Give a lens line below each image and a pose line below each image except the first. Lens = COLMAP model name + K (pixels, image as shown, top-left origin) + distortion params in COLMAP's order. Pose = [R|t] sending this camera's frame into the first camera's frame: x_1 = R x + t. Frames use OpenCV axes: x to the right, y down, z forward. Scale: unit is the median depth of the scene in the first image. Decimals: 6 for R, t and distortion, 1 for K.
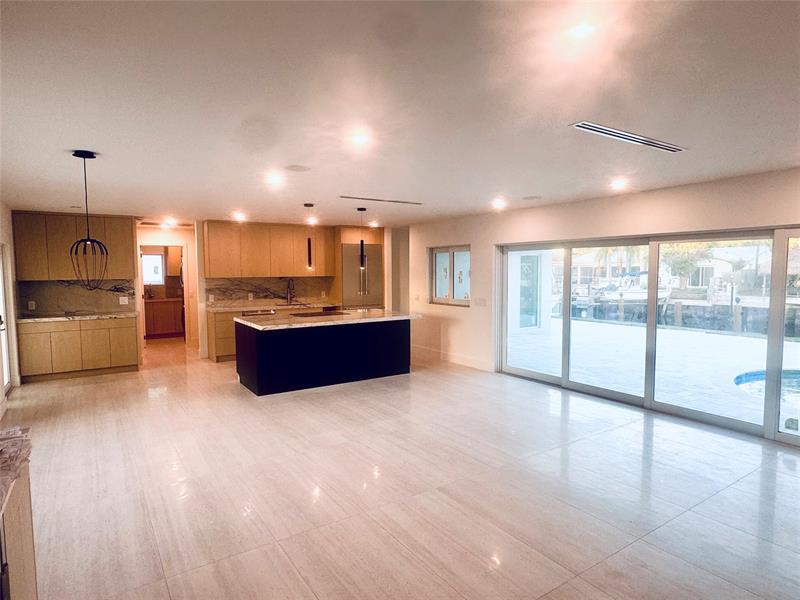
lens RADIAL K [[462.1, 0, 400.0], [0, 462.1, 300.0], [0, 0, 1]] dist [-0.000444, 0.000033]
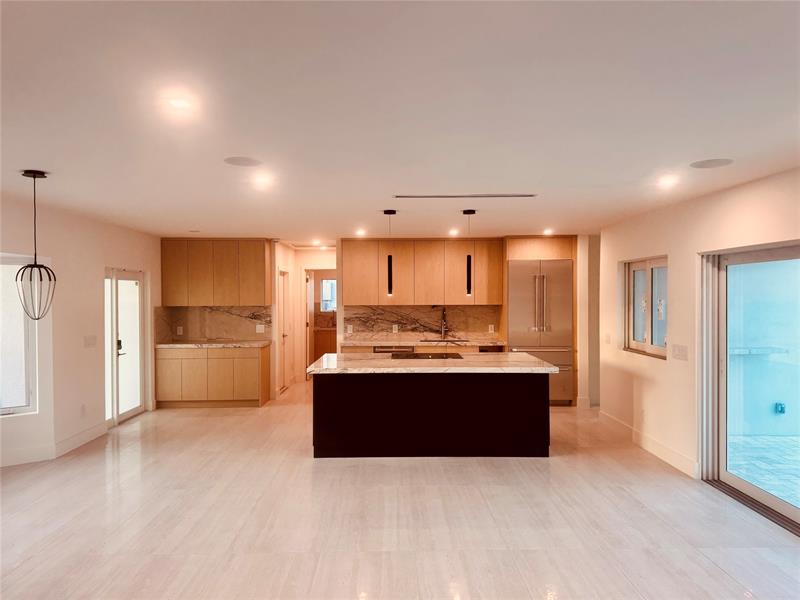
lens RADIAL K [[559.3, 0, 400.0], [0, 559.3, 300.0], [0, 0, 1]] dist [0.046619, -0.002695]
pose [[0.844754, 0.007277, -0.535106, 0.244262], [-0.036500, 0.998363, -0.044044, -0.016984], [0.533909, 0.056738, 0.843636, 0.194362]]
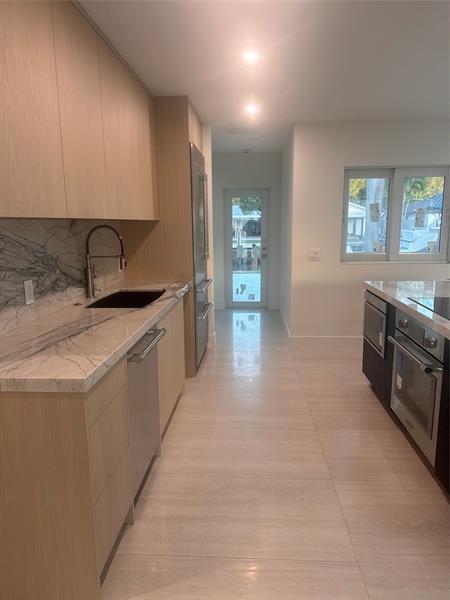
lens RADIAL K [[419.5, 0, 225.0], [0, 419.5, 300.0], [0, 0, 1]] dist [0.046619, -0.002695]
pose [[0.605600, -0.143239, 0.782771, -0.516303], [0.055564, 0.988877, 0.137967, -0.034883], [-0.793827, -0.040059, 0.606823, 0.875707]]
